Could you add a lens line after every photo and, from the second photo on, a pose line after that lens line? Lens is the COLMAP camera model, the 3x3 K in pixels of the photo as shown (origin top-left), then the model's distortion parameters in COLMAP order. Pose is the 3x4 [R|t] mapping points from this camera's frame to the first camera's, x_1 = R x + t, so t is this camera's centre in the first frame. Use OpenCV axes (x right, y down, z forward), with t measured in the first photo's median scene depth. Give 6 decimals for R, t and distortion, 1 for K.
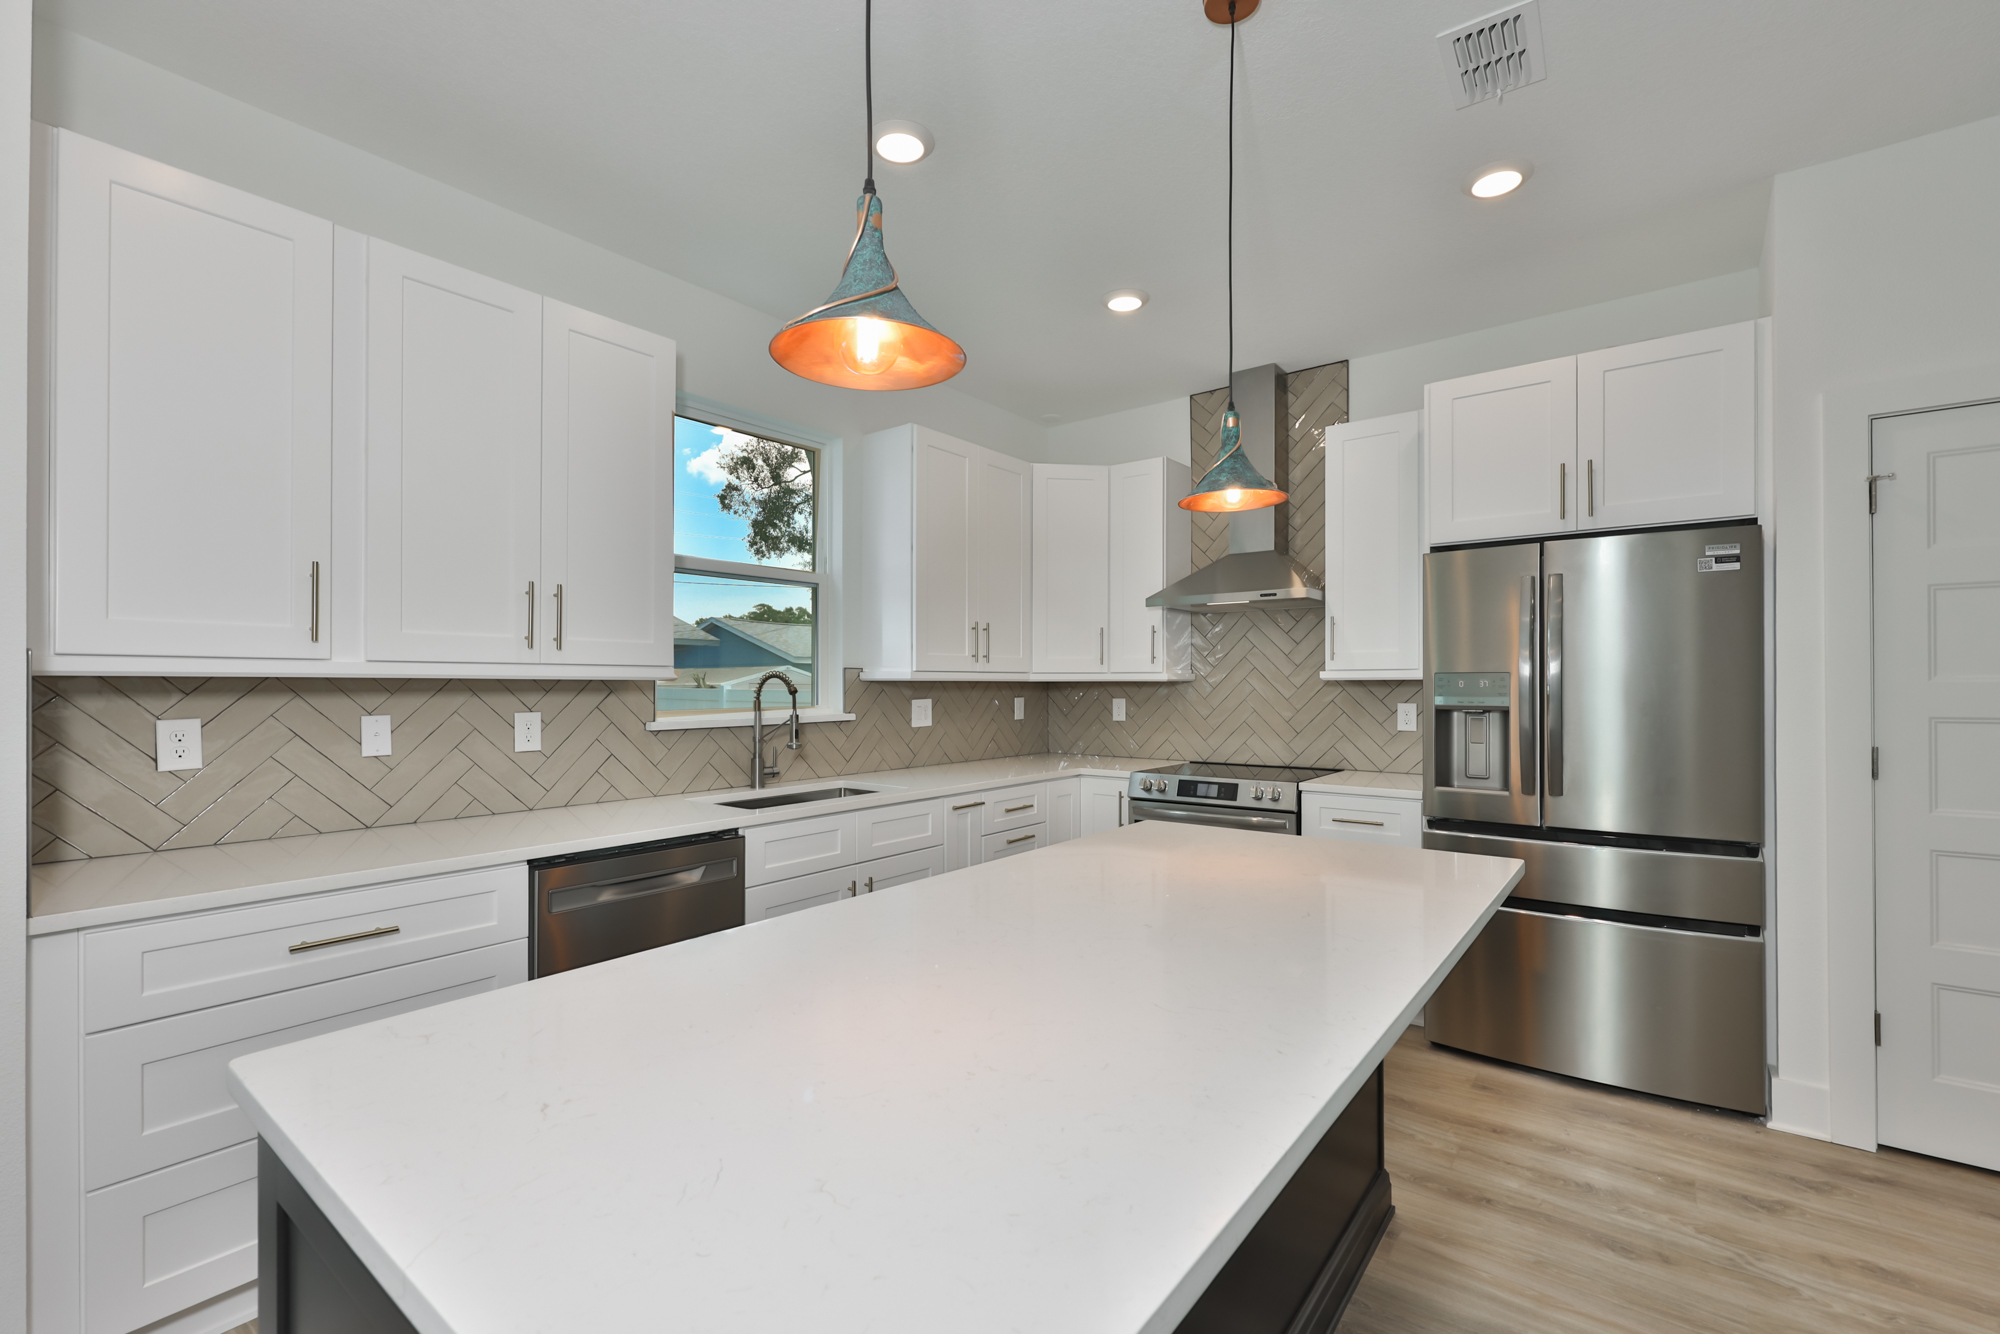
lens RADIAL K [[847.2, 0, 1009.6], [0, 847.2, 677.7], [0, 0, 1]] dist [0.006250, -0.002499]
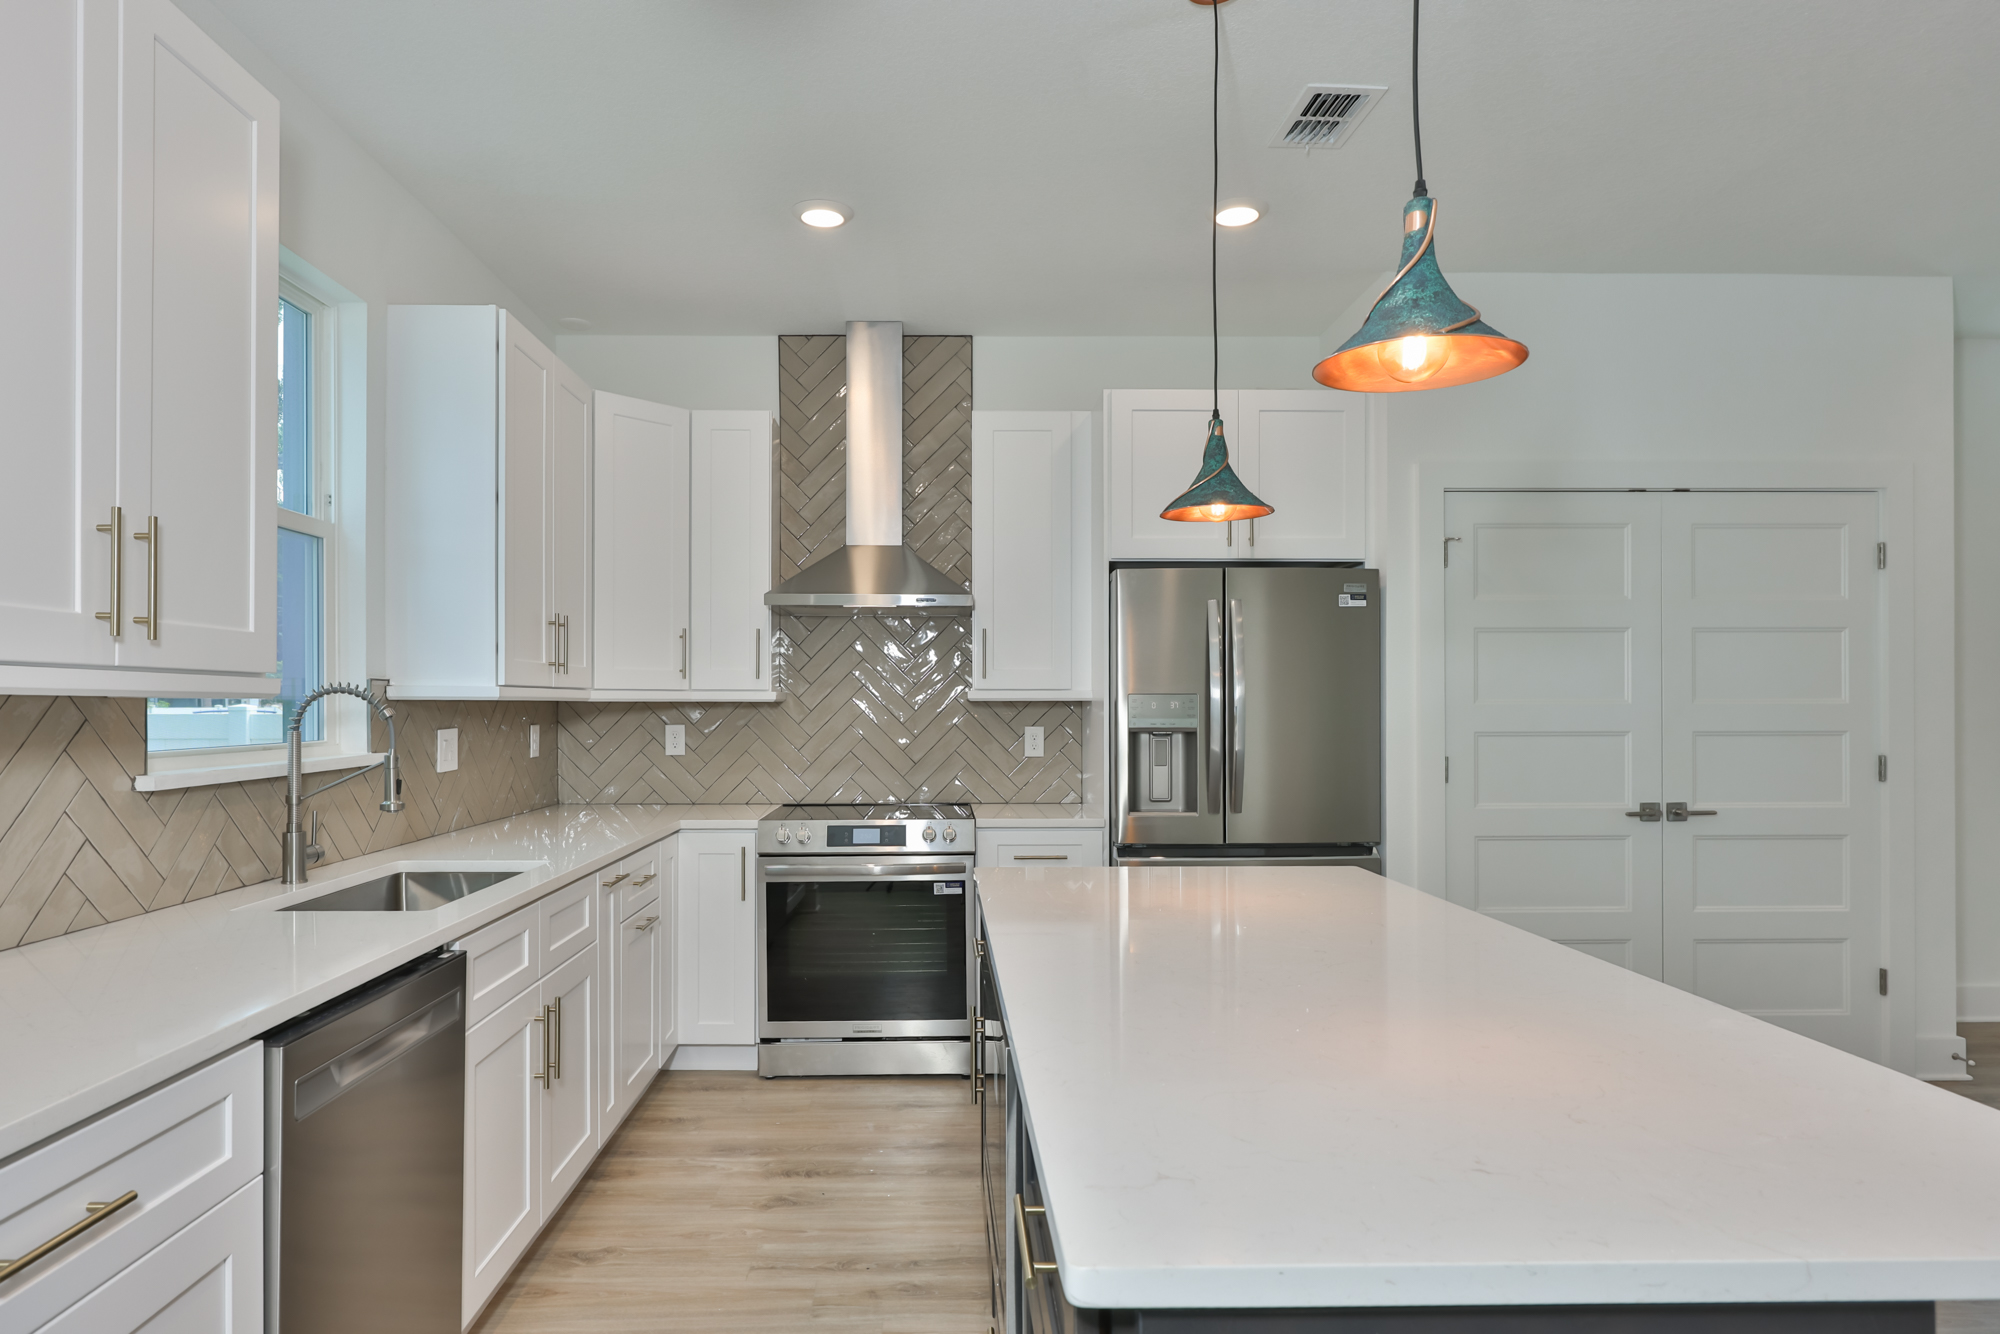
lens RADIAL K [[1155.8, 0, 906.4], [0, 1155.8, 713.3], [0, 0, 1]] dist [-0.005046, -0.000154]
pose [[0.789200, -0.003584, 0.614126, -0.424145], [-0.005114, 0.999910, 0.012407, 0.001171], [-0.614115, -0.012932, 0.789111, 0.104808]]
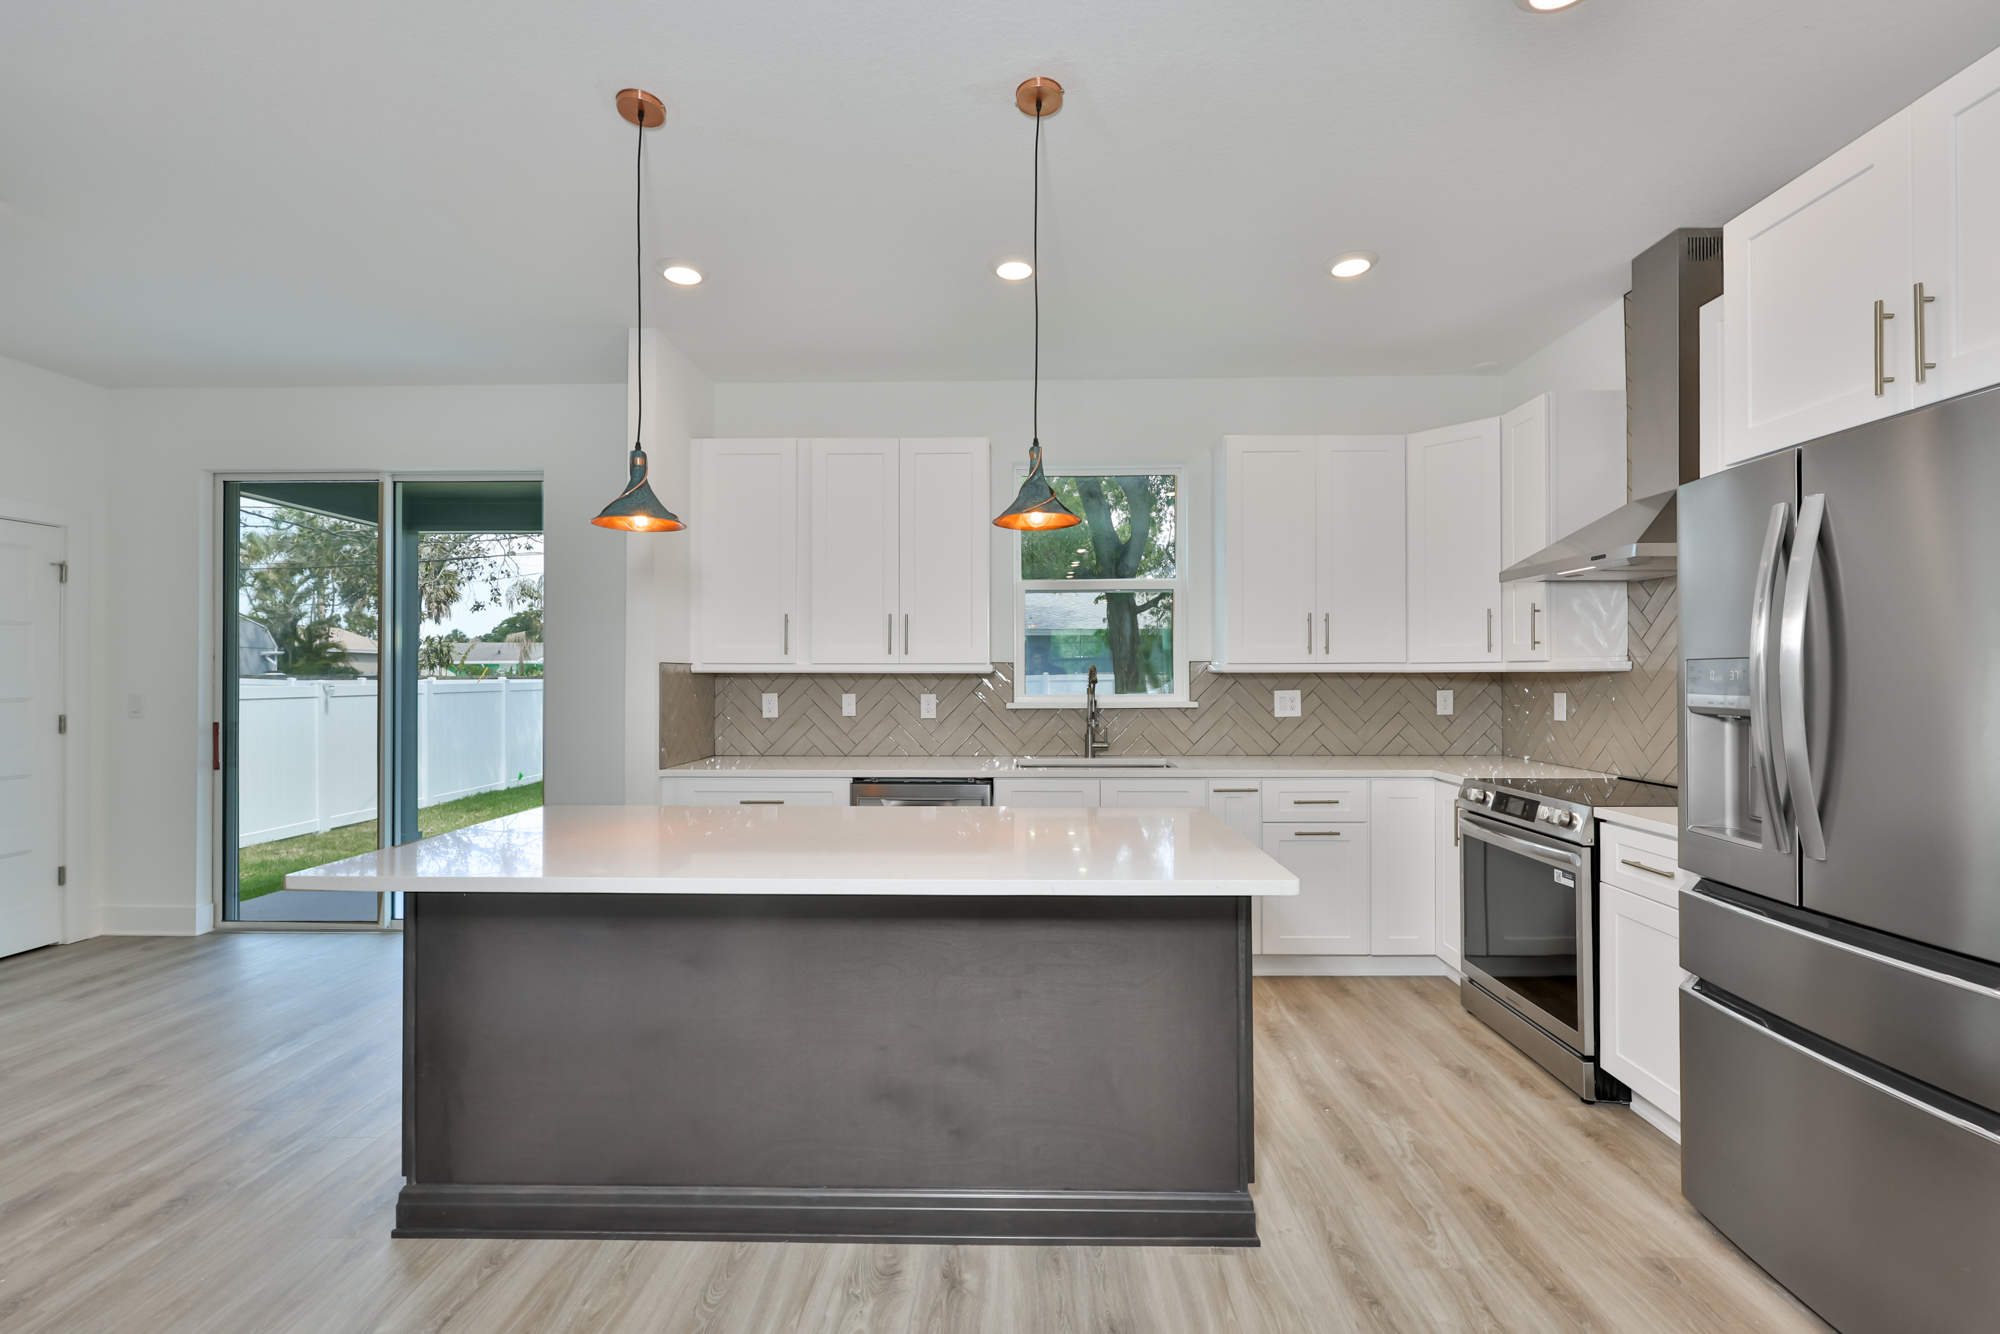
lens RADIAL K [[847.2, 0, 1026.6], [0, 847.2, 658.7], [0, 0, 1]] dist [0.006250, -0.002499]
pose [[0.616914, -0.017436, -0.786837, 0.593446], [0.006443, 0.999833, -0.017104, 0.002550], [0.787004, 0.005482, 0.616923, 0.131684]]
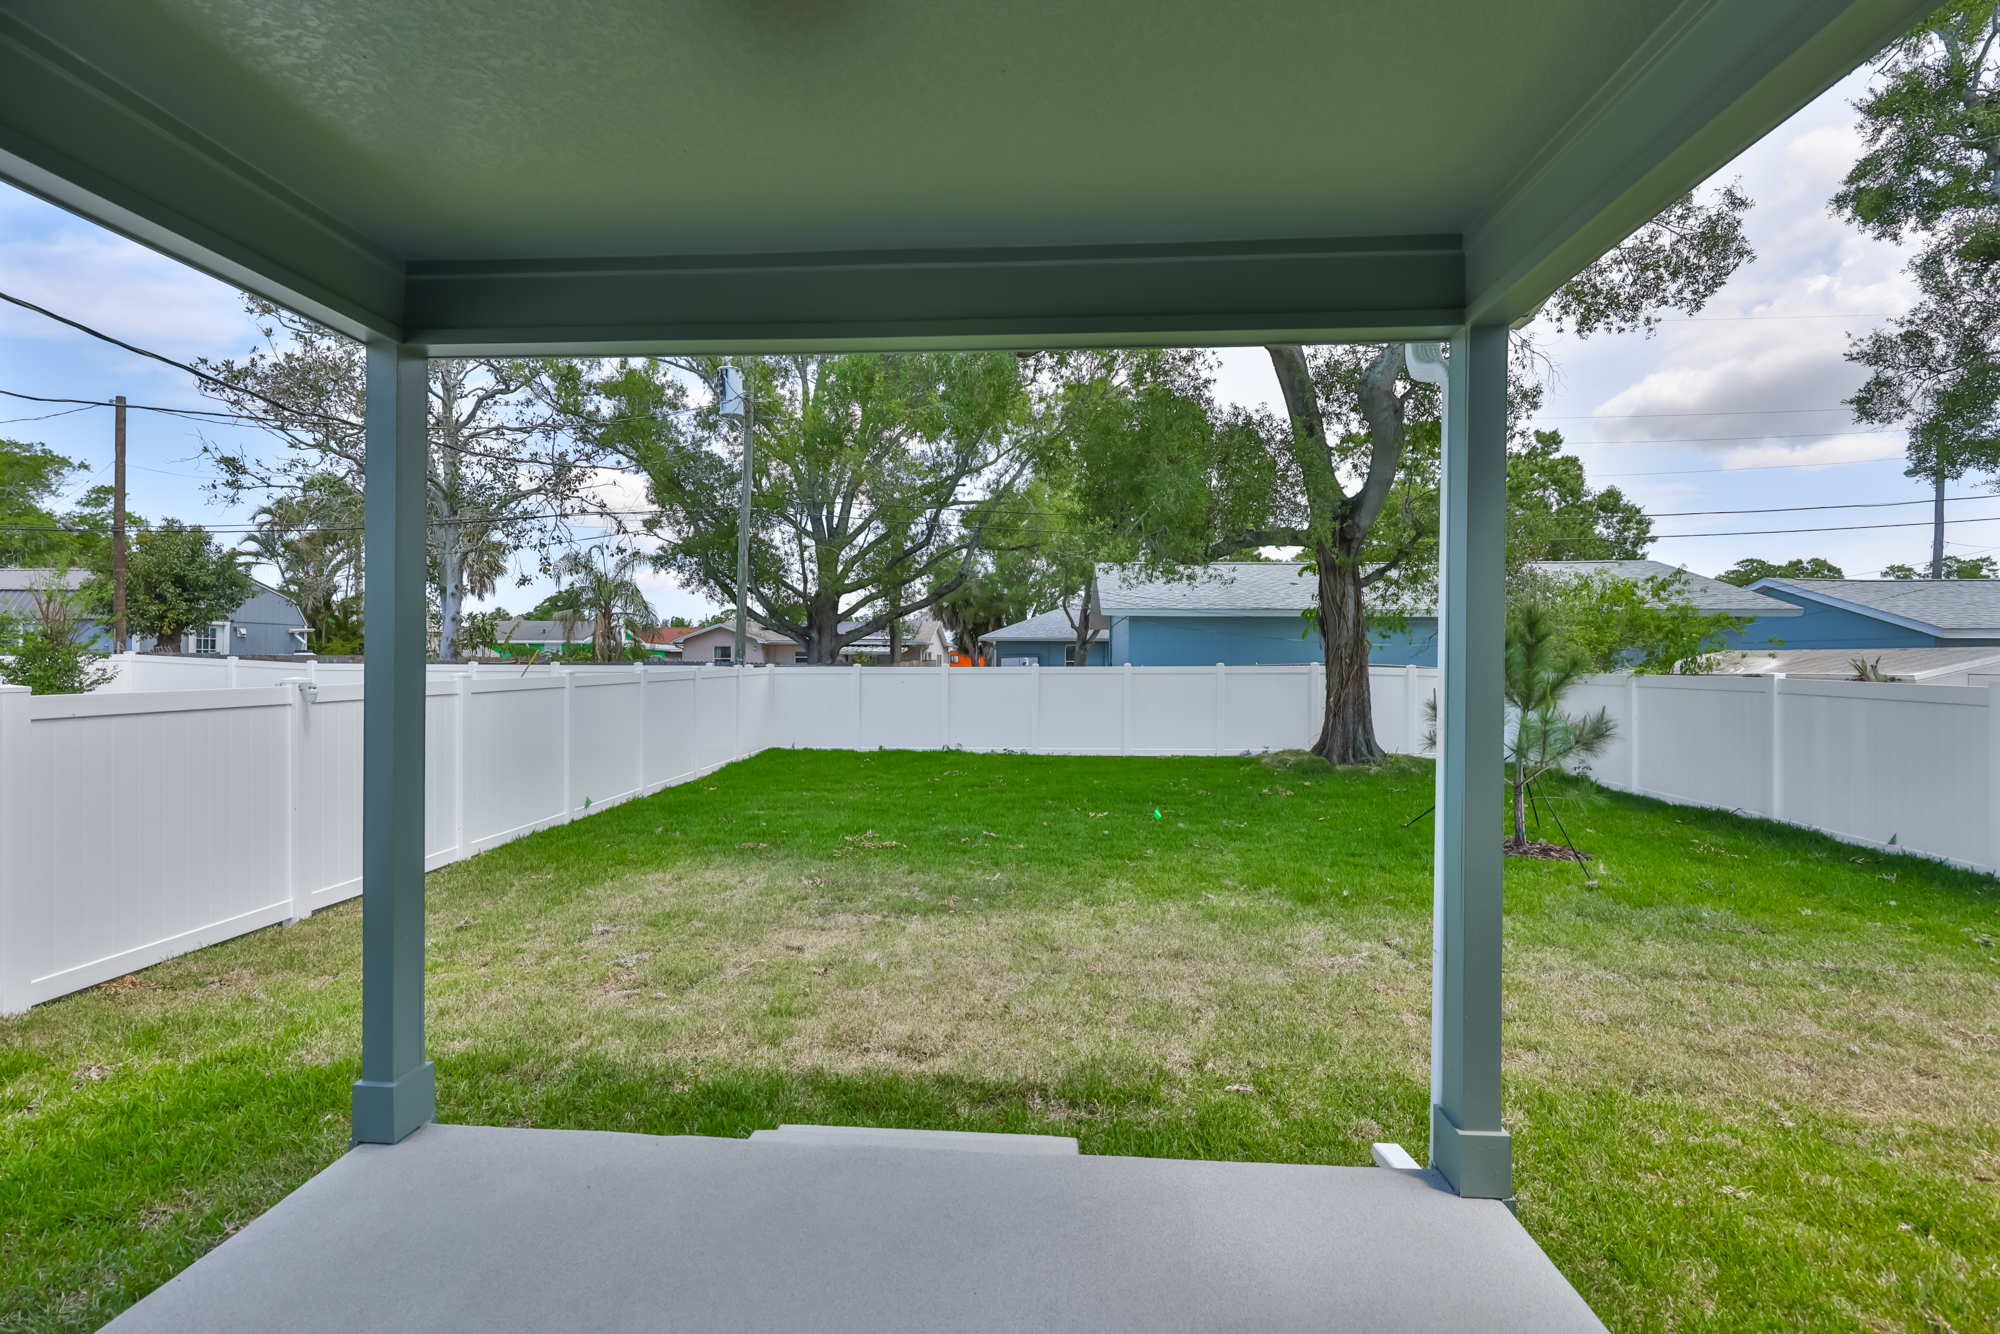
lens RADIAL K [[847.2, 0, 1004.5], [0, 847.2, 659.2], [0, 0, 1]] dist [0.006250, -0.002499]
pose [[0.572646, 0.005191, -0.819786, -0.832048], [-0.002984, 0.999987, 0.004247, -0.041340], [0.819797, 0.000014, 0.572654, 0.228942]]
